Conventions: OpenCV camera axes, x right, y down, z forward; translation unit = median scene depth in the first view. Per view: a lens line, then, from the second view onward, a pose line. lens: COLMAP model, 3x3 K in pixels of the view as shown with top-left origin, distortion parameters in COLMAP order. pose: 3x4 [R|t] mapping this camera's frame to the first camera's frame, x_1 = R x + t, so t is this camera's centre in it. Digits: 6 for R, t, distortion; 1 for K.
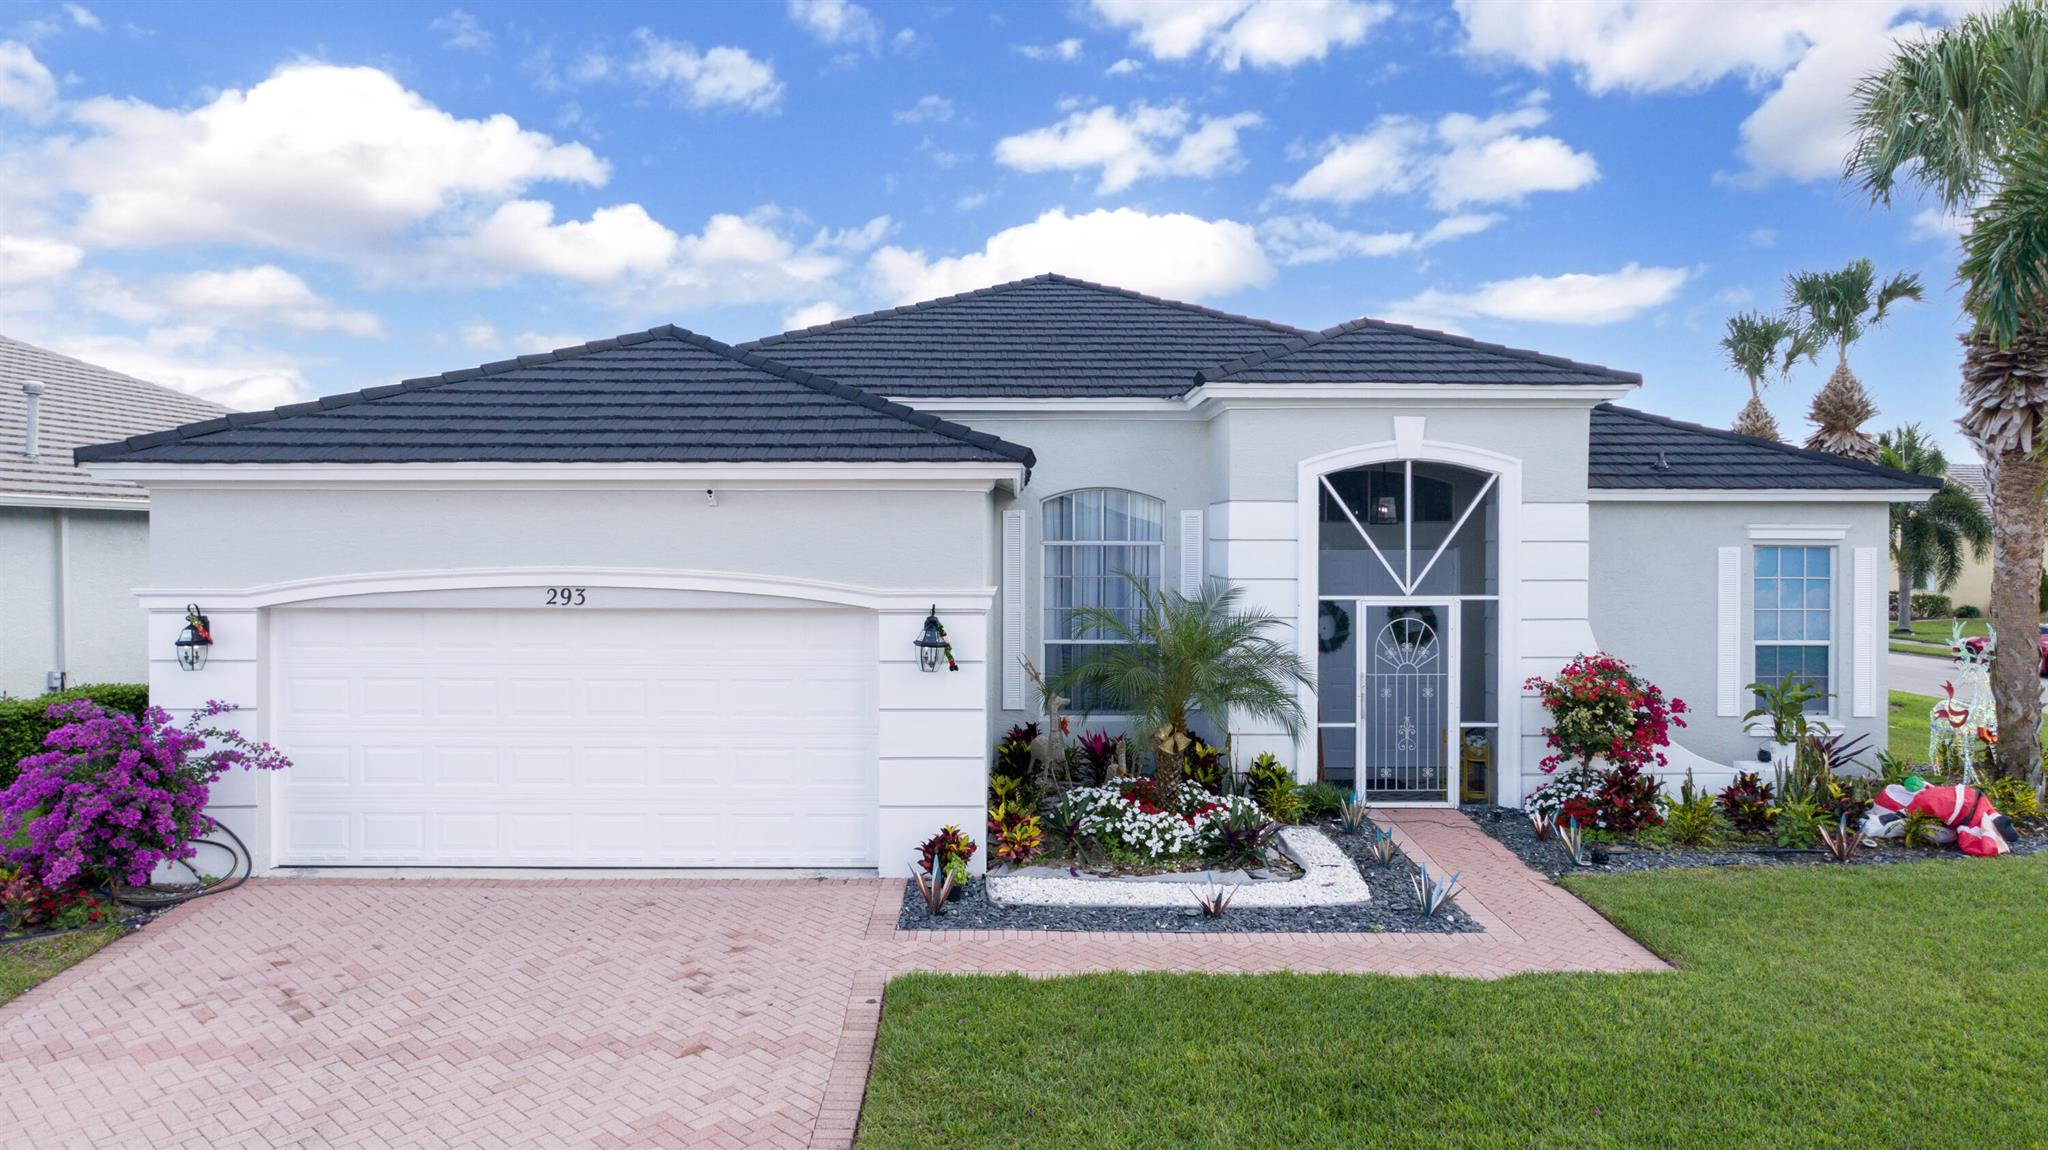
lens RADIAL K [[1408.6, 0, 1023.0], [0, 1408.6, 547.8], [0, 0, 1]] dist [-0.000984, 0.002363]
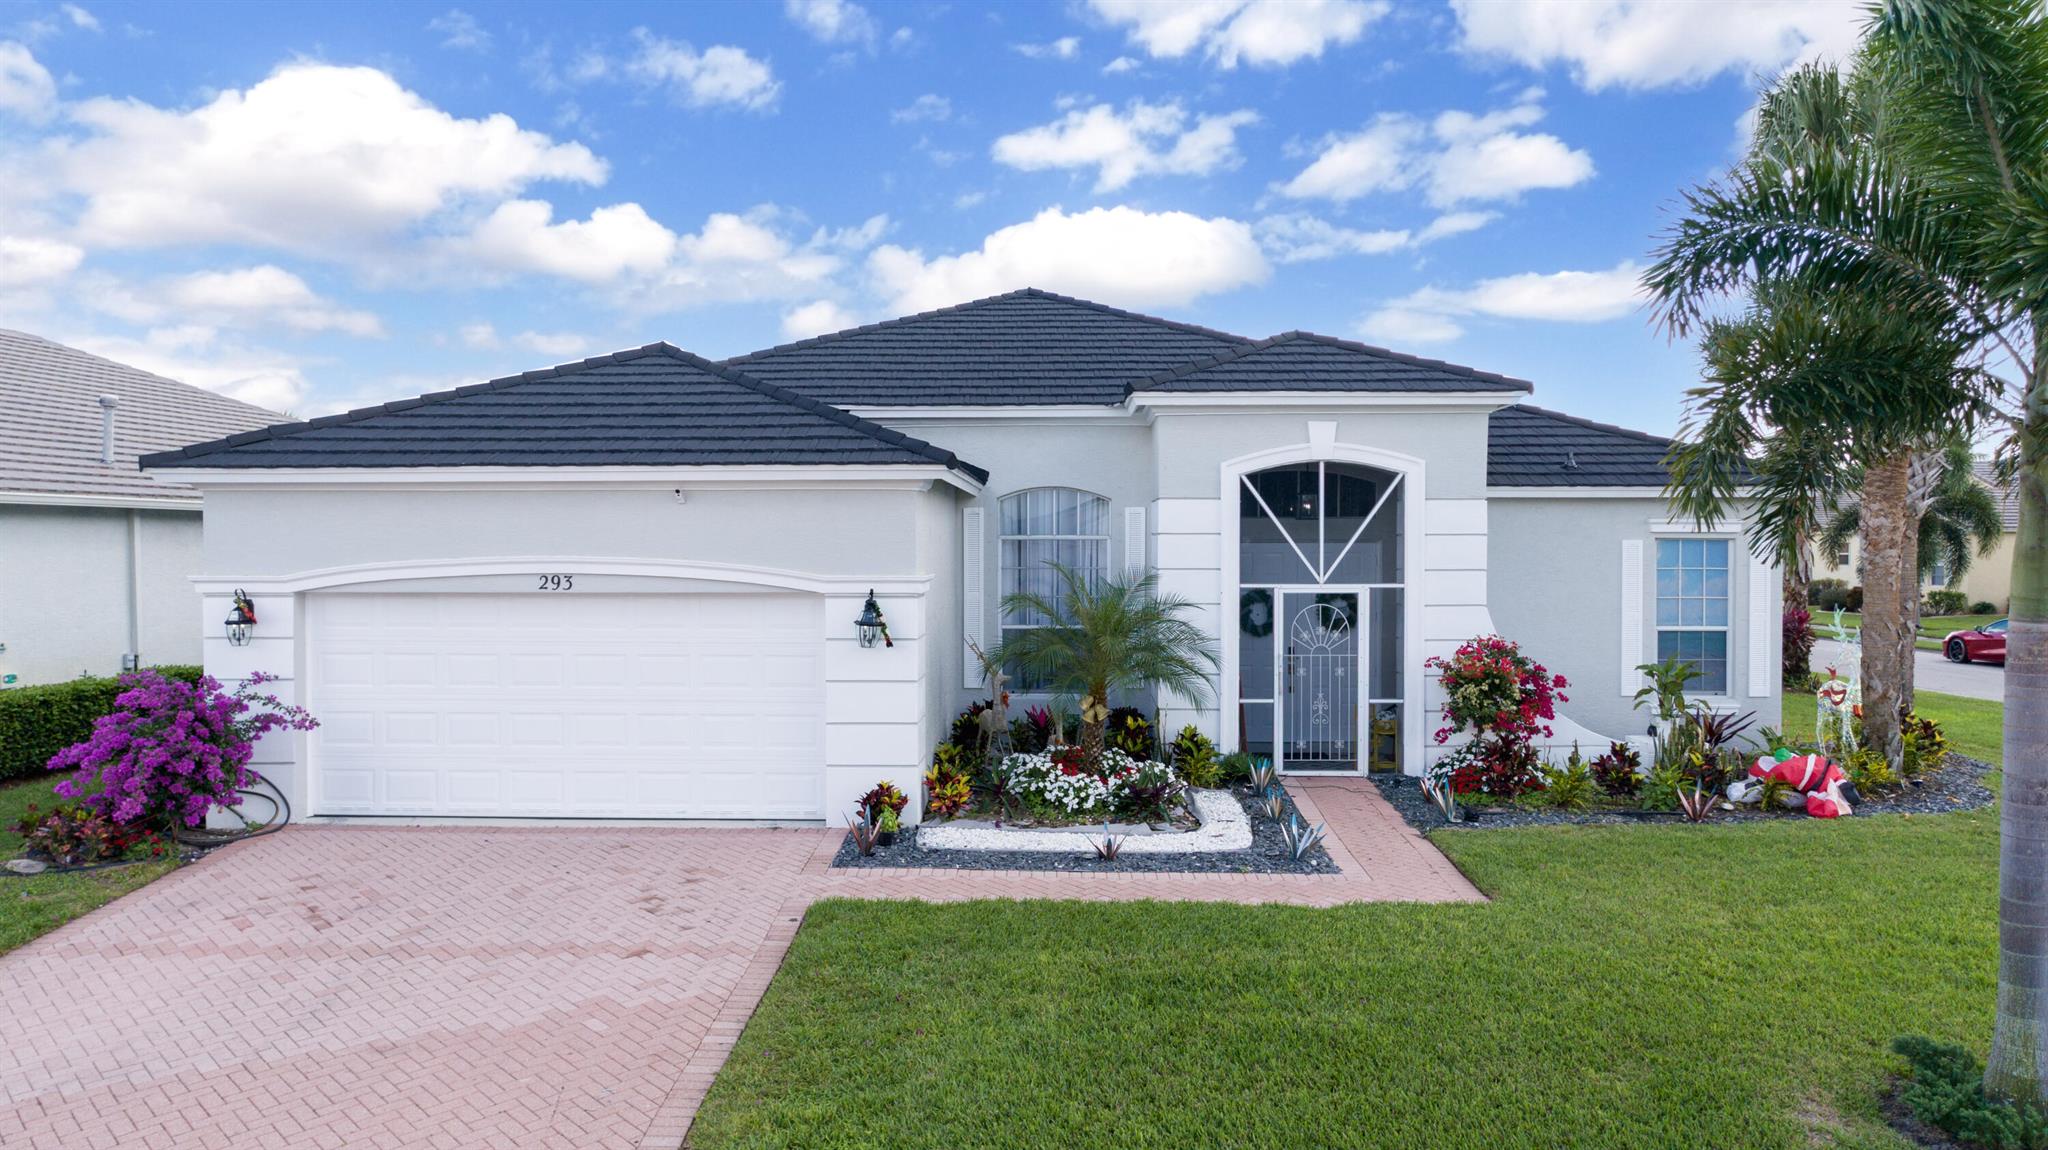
lens RADIAL K [[1405.0, 0, 1023.6], [0, 1405.0, 561.0], [0, 0, 1]] dist [0.001608, -0.000216]
pose [[0.999206, -0.001152, -0.039838, 0.102159], [0.001510, 0.999959, 0.008960, 0.007041], [0.039826, -0.009013, 0.999166, -0.131995]]
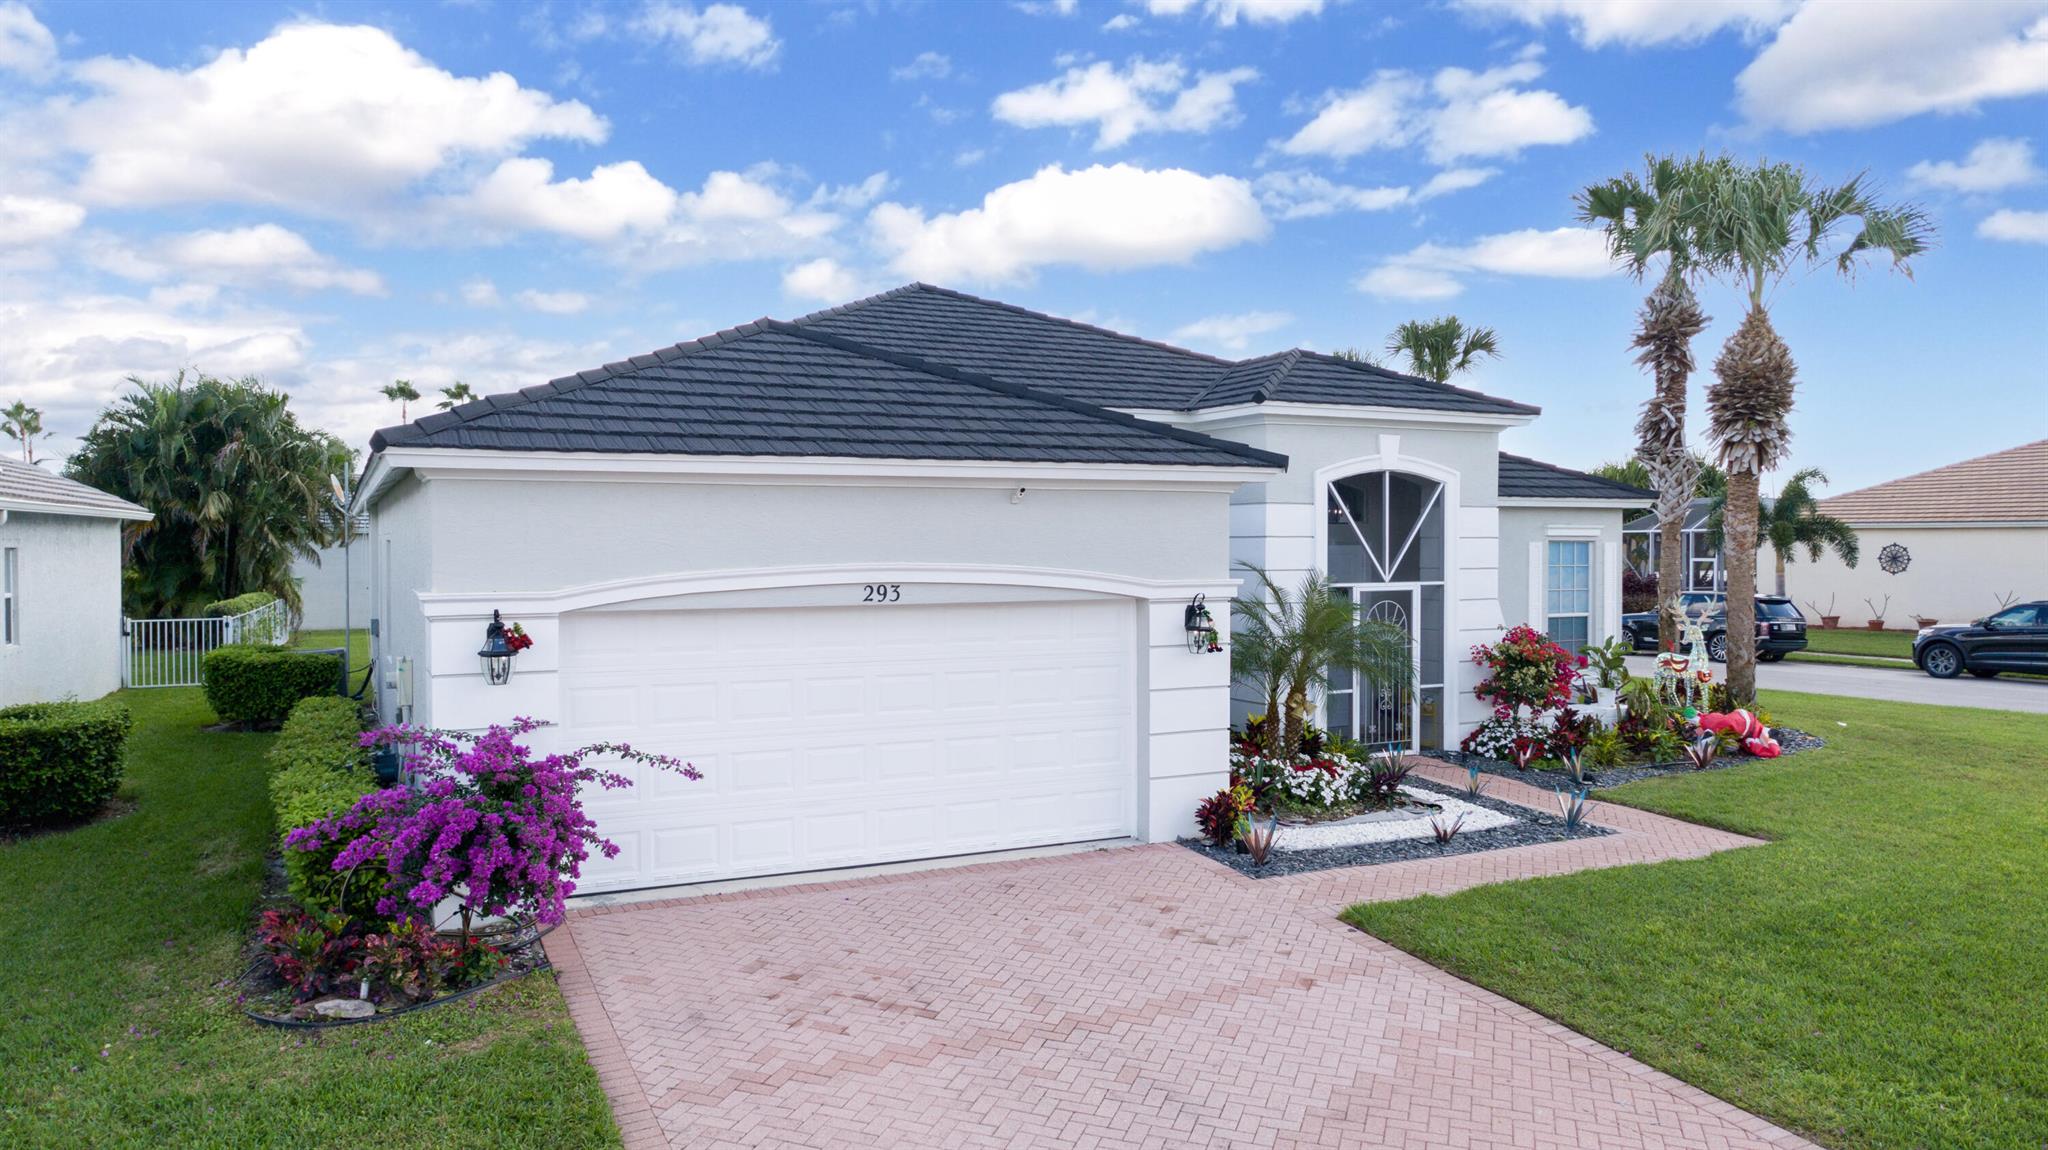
lens RADIAL K [[1405.0, 0, 1023.6], [0, 1405.0, 561.0], [0, 0, 1]] dist [0.001608, -0.000216]
pose [[0.897032, -0.009160, 0.441871, -0.658809], [0.005646, 0.999941, 0.009267, 0.003125], [-0.441930, -0.005818, 0.897031, 0.060745]]
